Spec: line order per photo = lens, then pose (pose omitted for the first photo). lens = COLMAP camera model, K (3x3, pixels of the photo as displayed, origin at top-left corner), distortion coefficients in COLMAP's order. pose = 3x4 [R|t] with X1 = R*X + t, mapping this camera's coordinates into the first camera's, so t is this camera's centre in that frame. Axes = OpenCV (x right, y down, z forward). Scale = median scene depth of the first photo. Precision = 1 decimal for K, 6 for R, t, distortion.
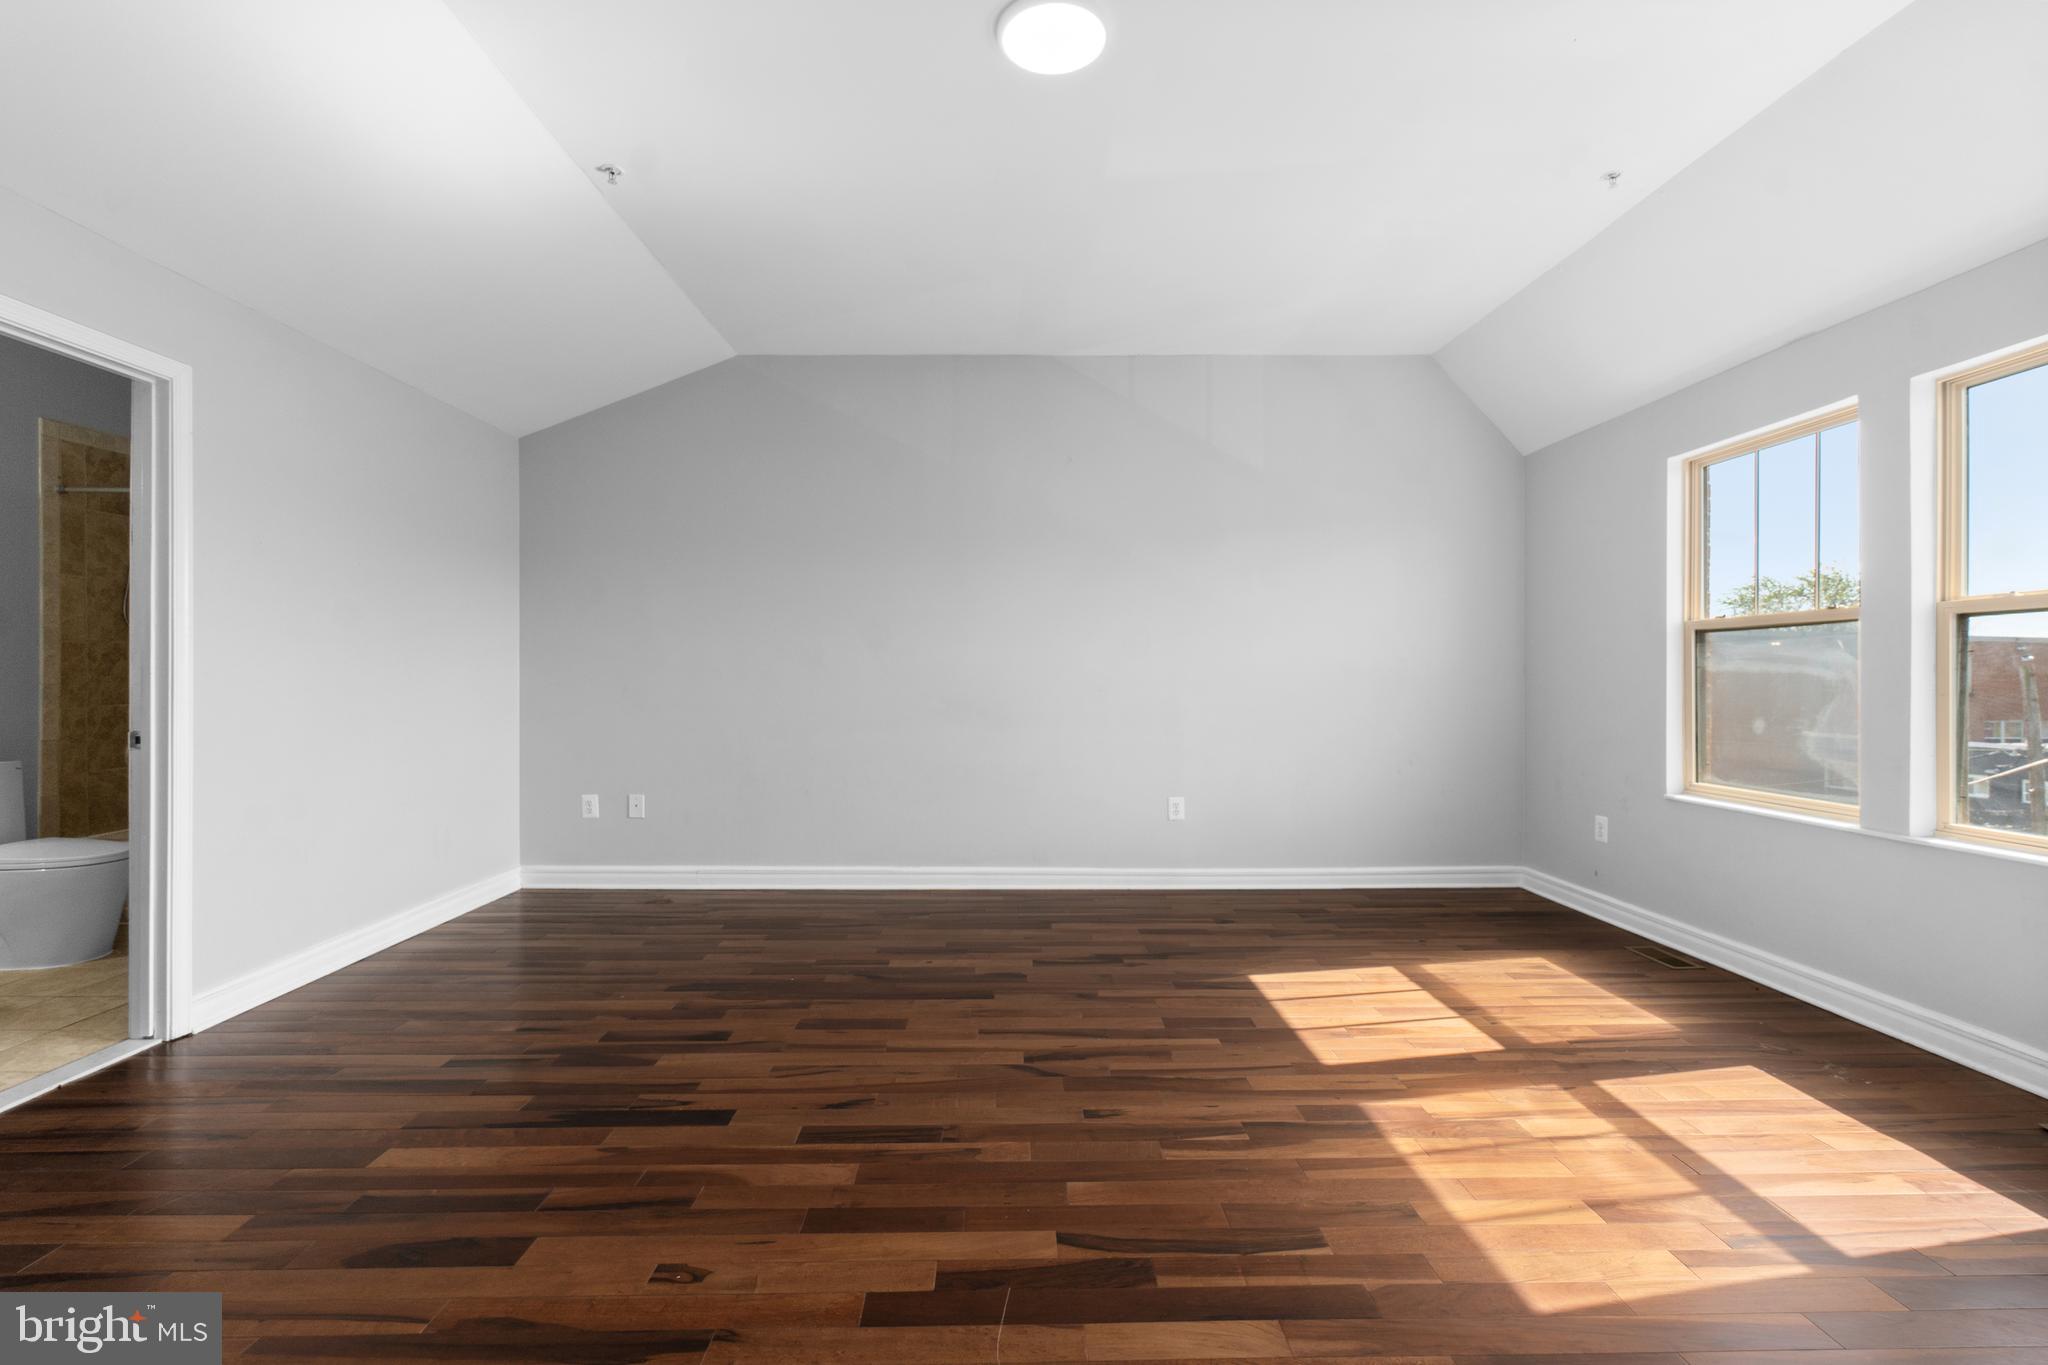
lens RADIAL K [[879.8, 0, 1016.5], [0, 879.8, 674.1], [0, 0, 1]] dist [-0.009455, 0.000959]
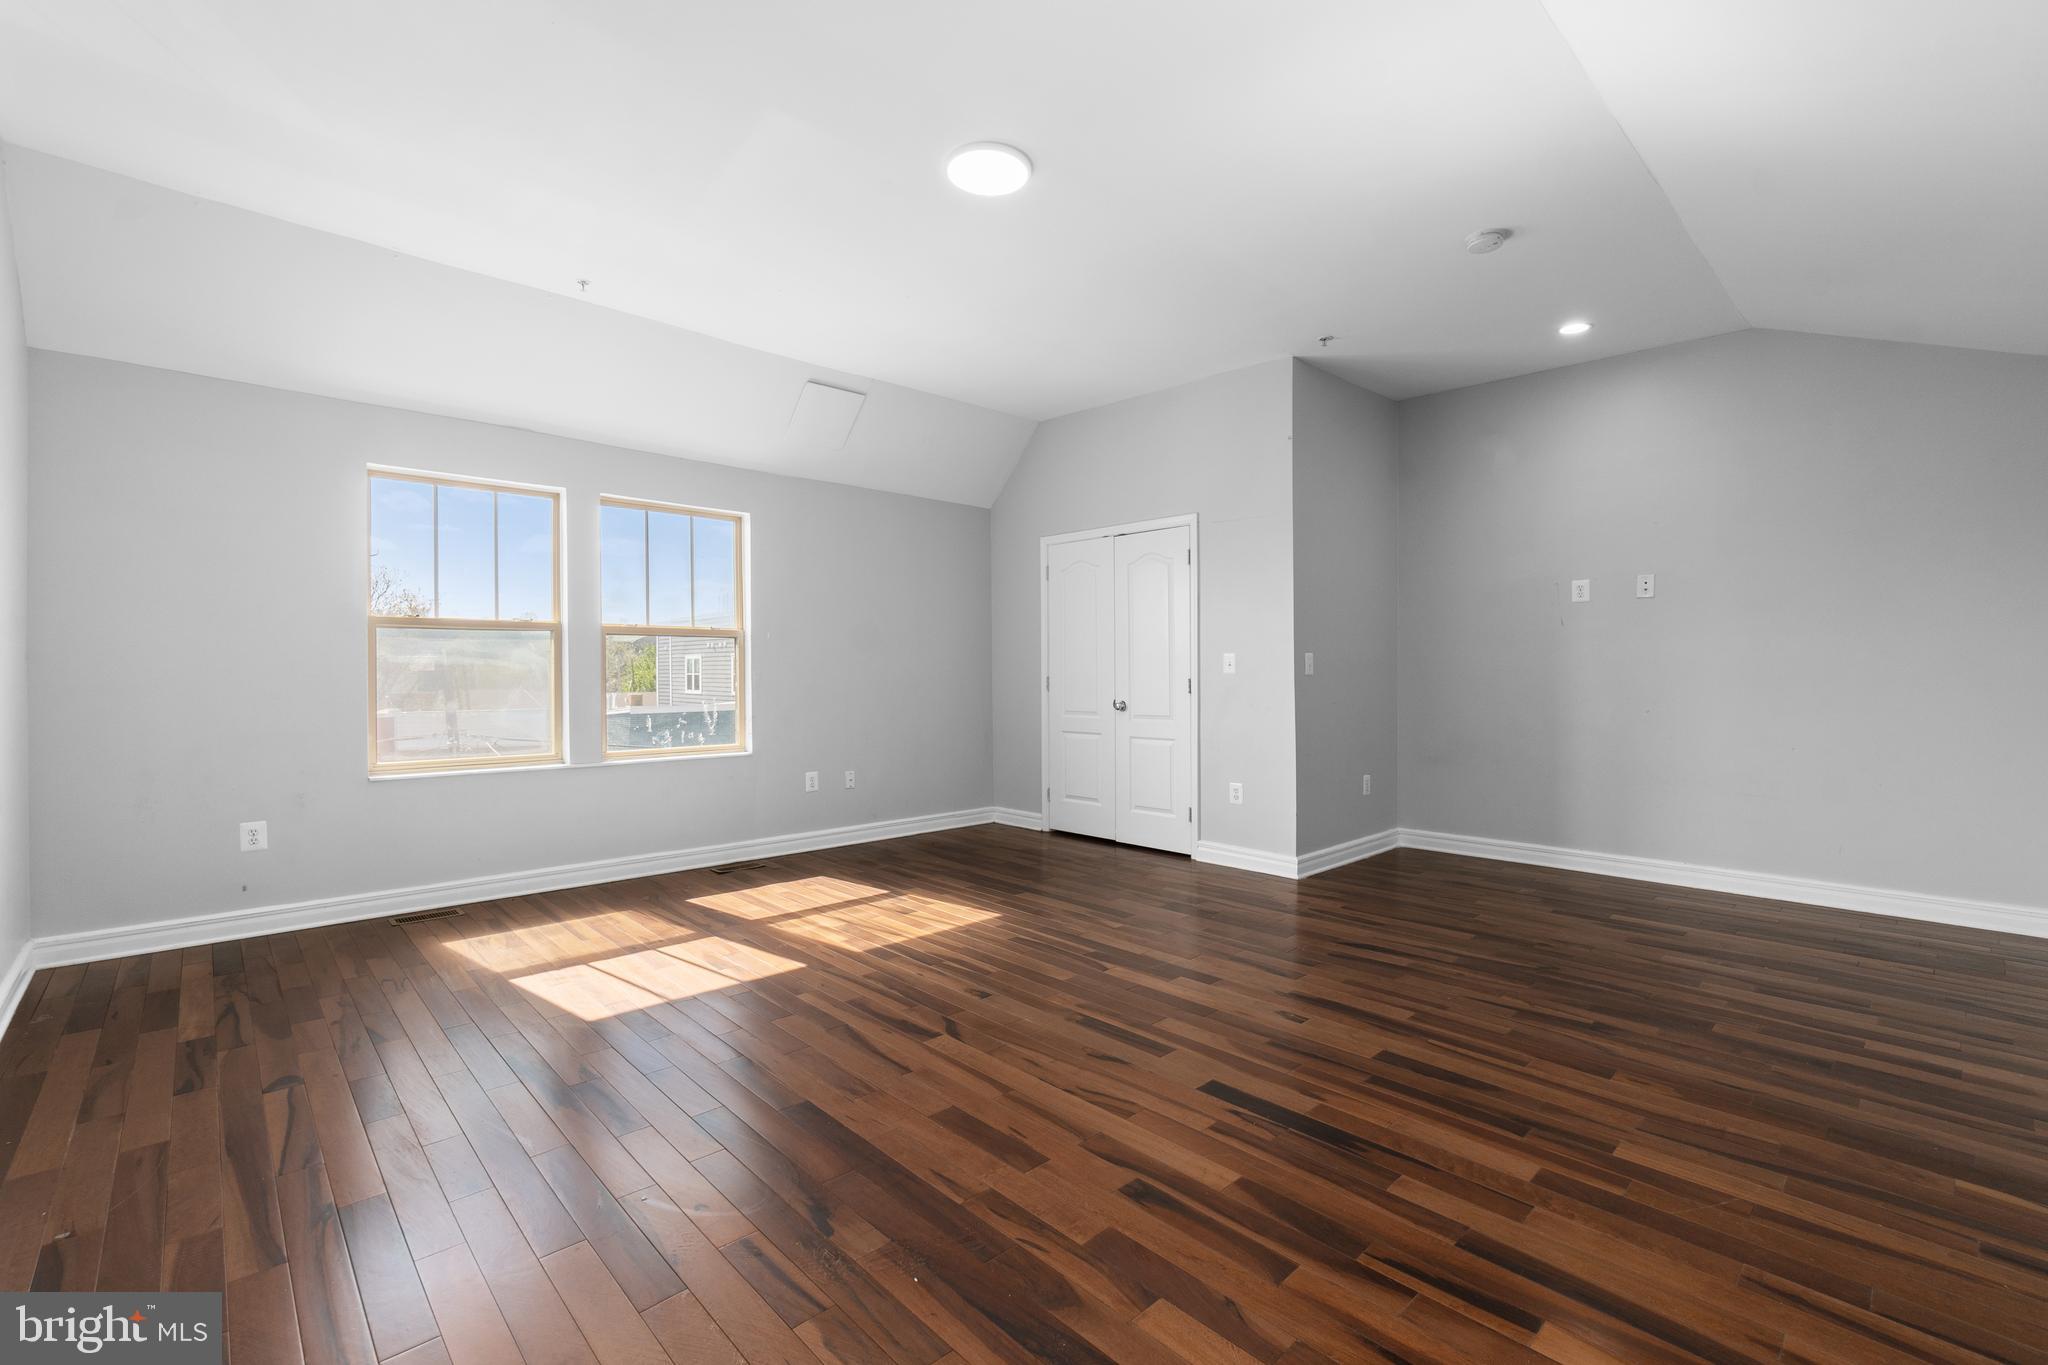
lens RADIAL K [[879.8, 0, 1016.5], [0, 879.8, 674.1], [0, 0, 1]] dist [-0.009455, 0.000959]
pose [[-0.663992, -0.008651, 0.747690, -0.922005], [-0.009489, 0.999950, 0.003143, -0.000747], [-0.747680, -0.005008, -0.664041, 1.792157]]
